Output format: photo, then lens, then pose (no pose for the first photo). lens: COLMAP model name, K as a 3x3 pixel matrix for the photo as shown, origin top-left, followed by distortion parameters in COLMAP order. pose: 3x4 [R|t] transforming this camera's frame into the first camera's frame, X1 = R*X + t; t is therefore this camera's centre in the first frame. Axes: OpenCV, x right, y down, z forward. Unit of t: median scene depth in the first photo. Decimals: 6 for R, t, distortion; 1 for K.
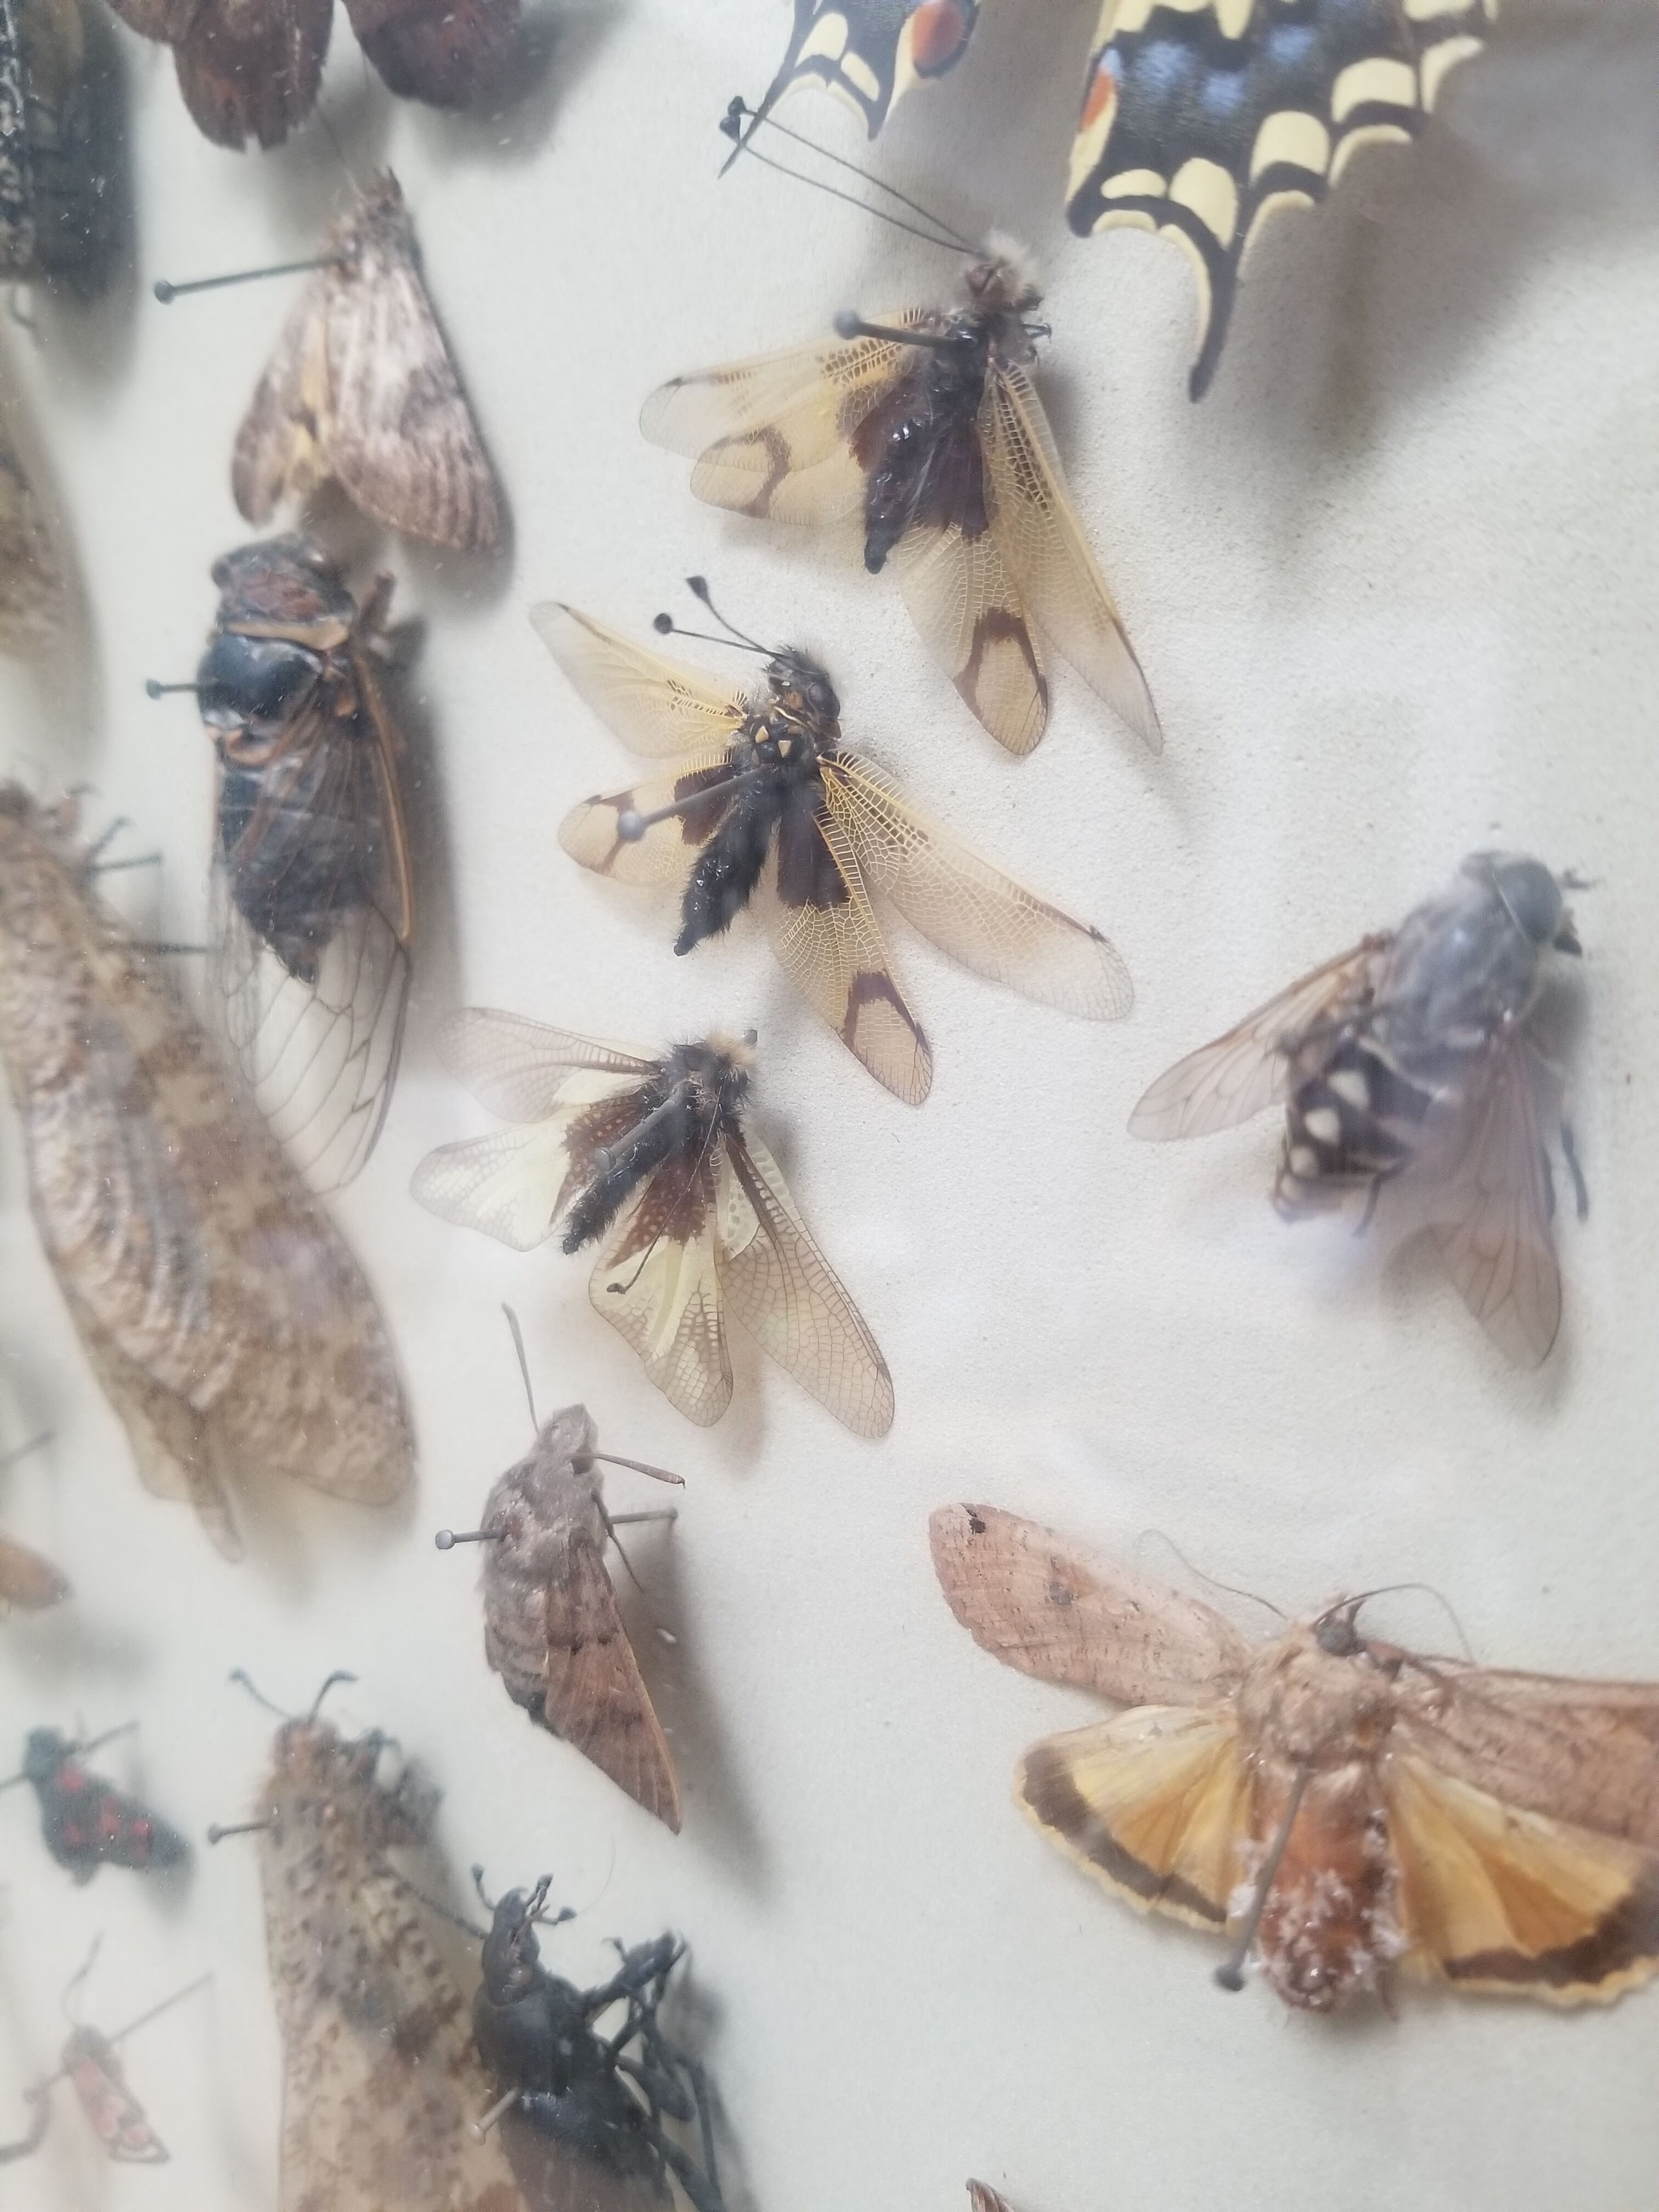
lens RADIAL K [[1730.1, 0, 829.5], [0, 1730.1, 1106.0], [0, 0, 1]] dist [-0.001411, -0.090722]
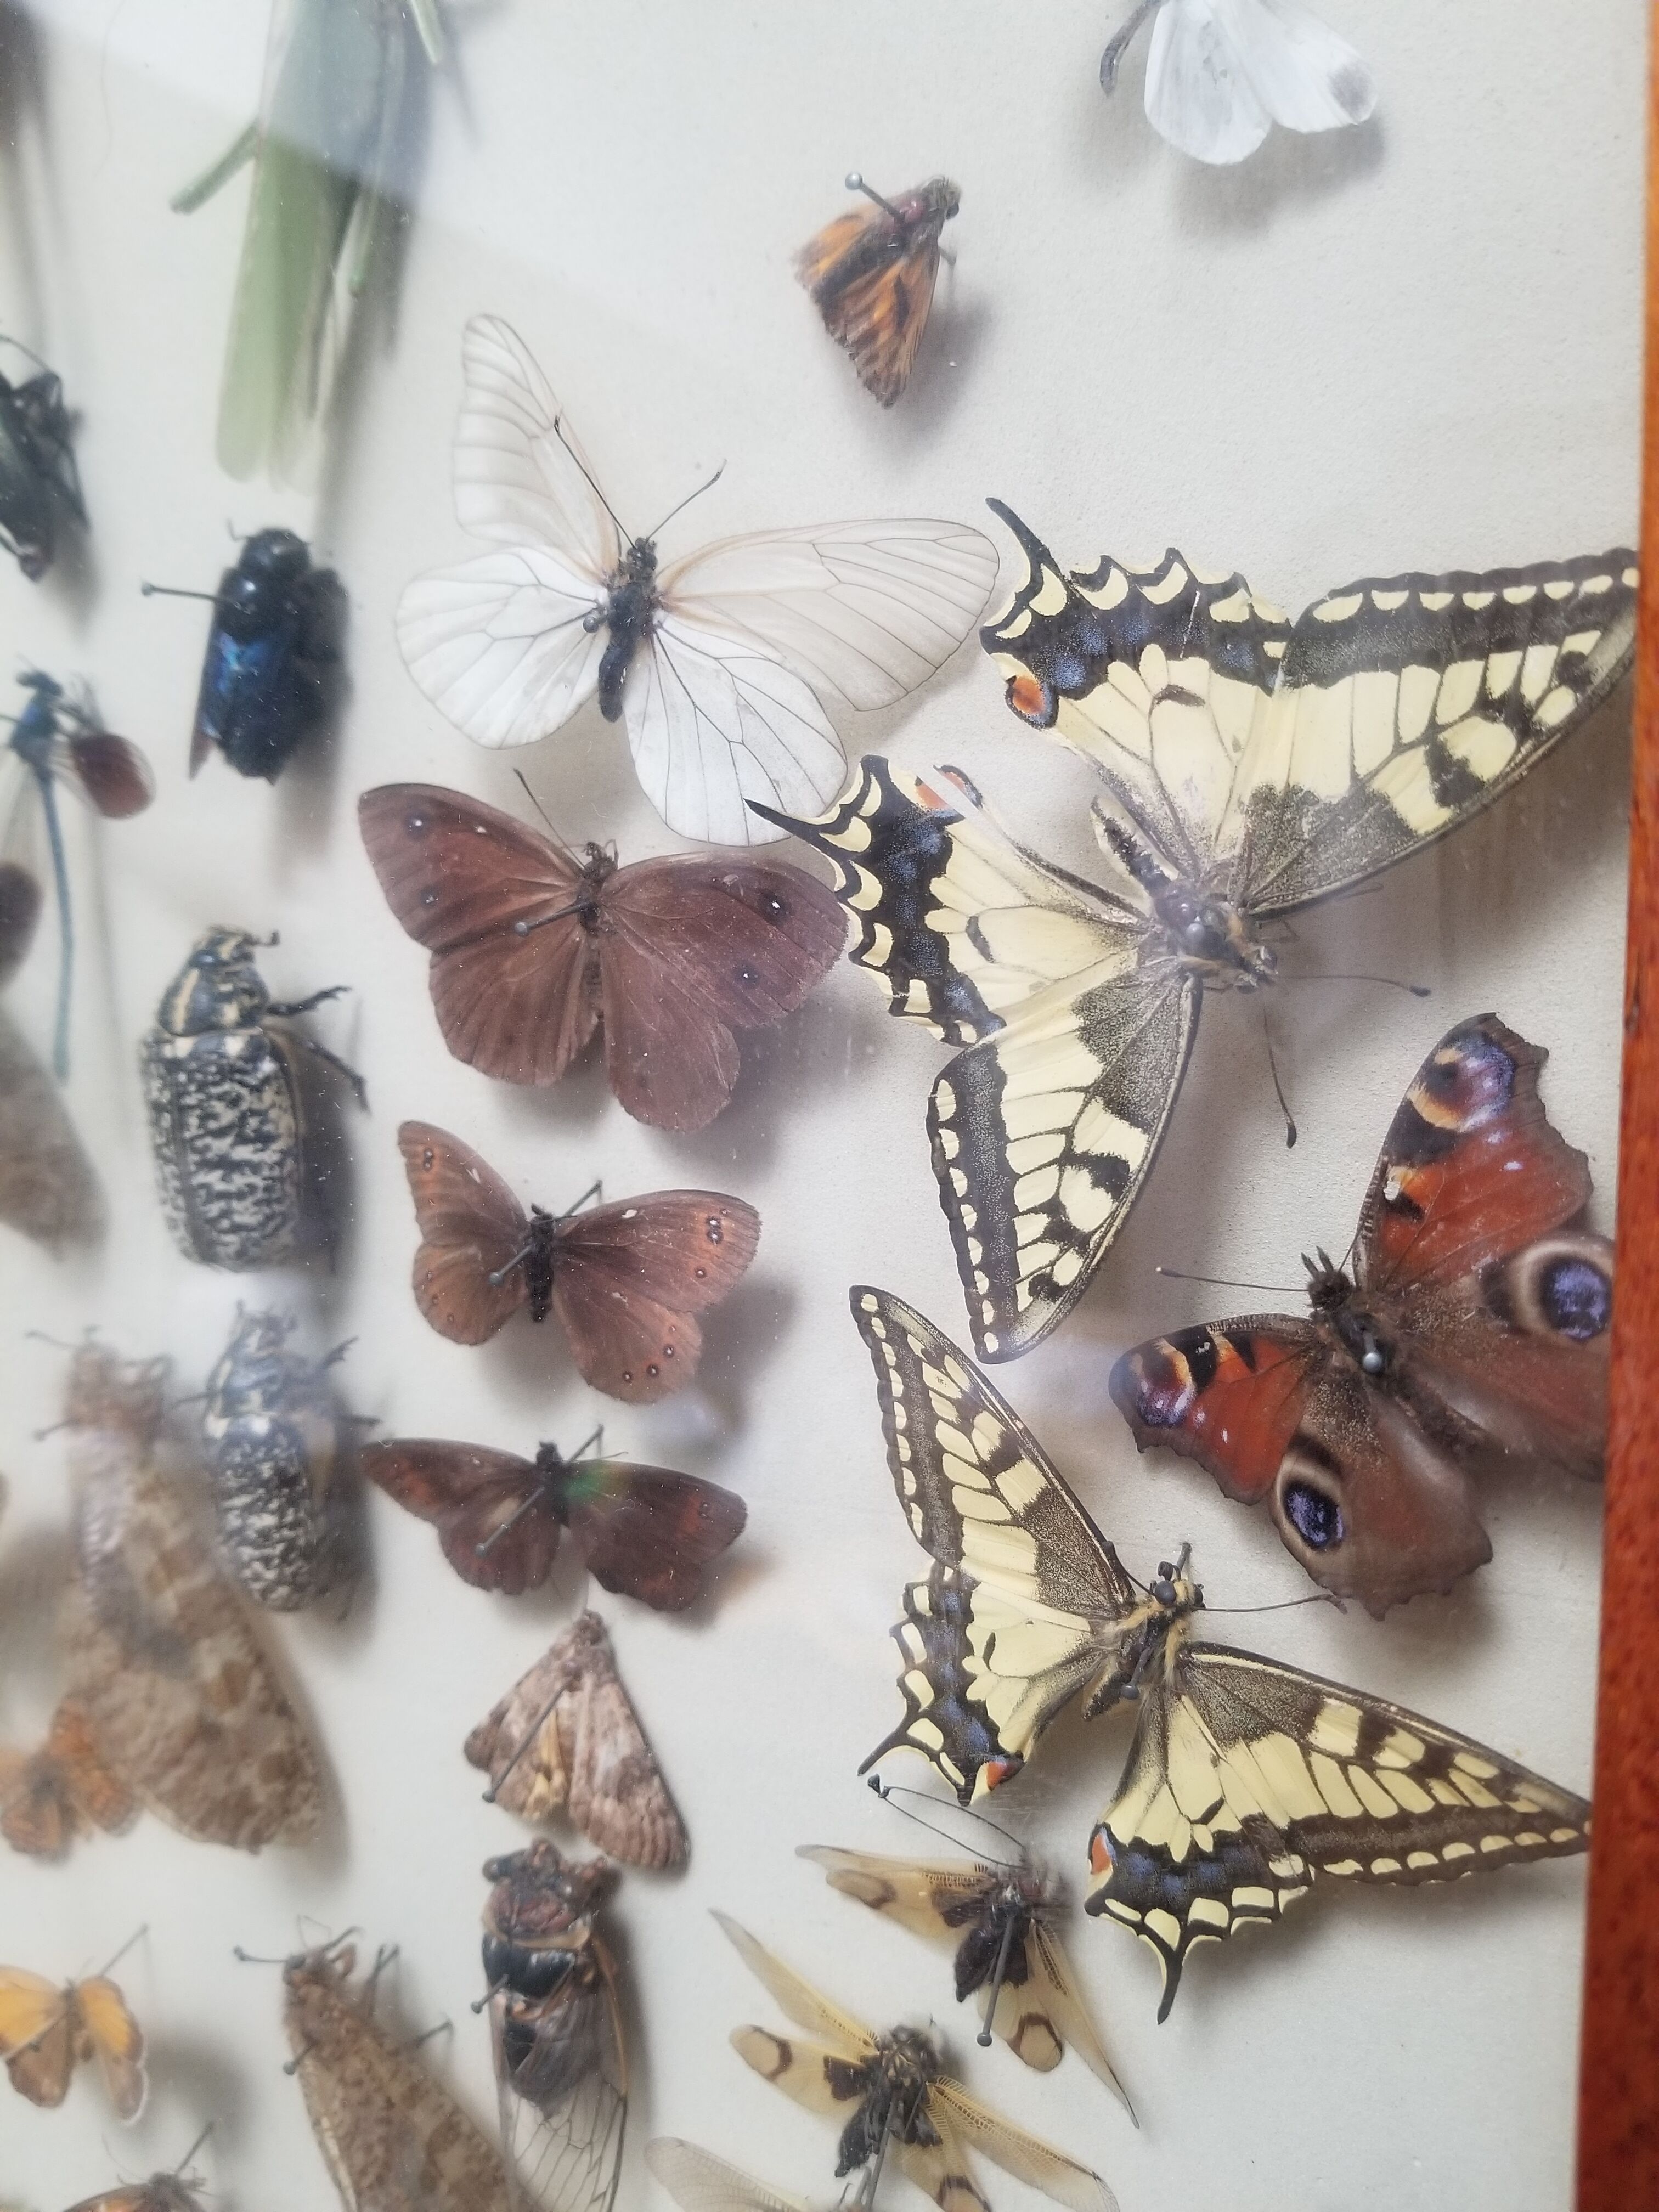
lens RADIAL K [[1730.1, 0, 829.5], [0, 1730.1, 1106.0], [0, 0, 1]] dist [-0.001411, -0.090722]
pose [[0.989895, -0.048691, 0.133179, -0.237106], [0.055774, 0.997192, -0.049979, -0.923627], [-0.130372, 0.056902, 0.989831, -0.586730]]
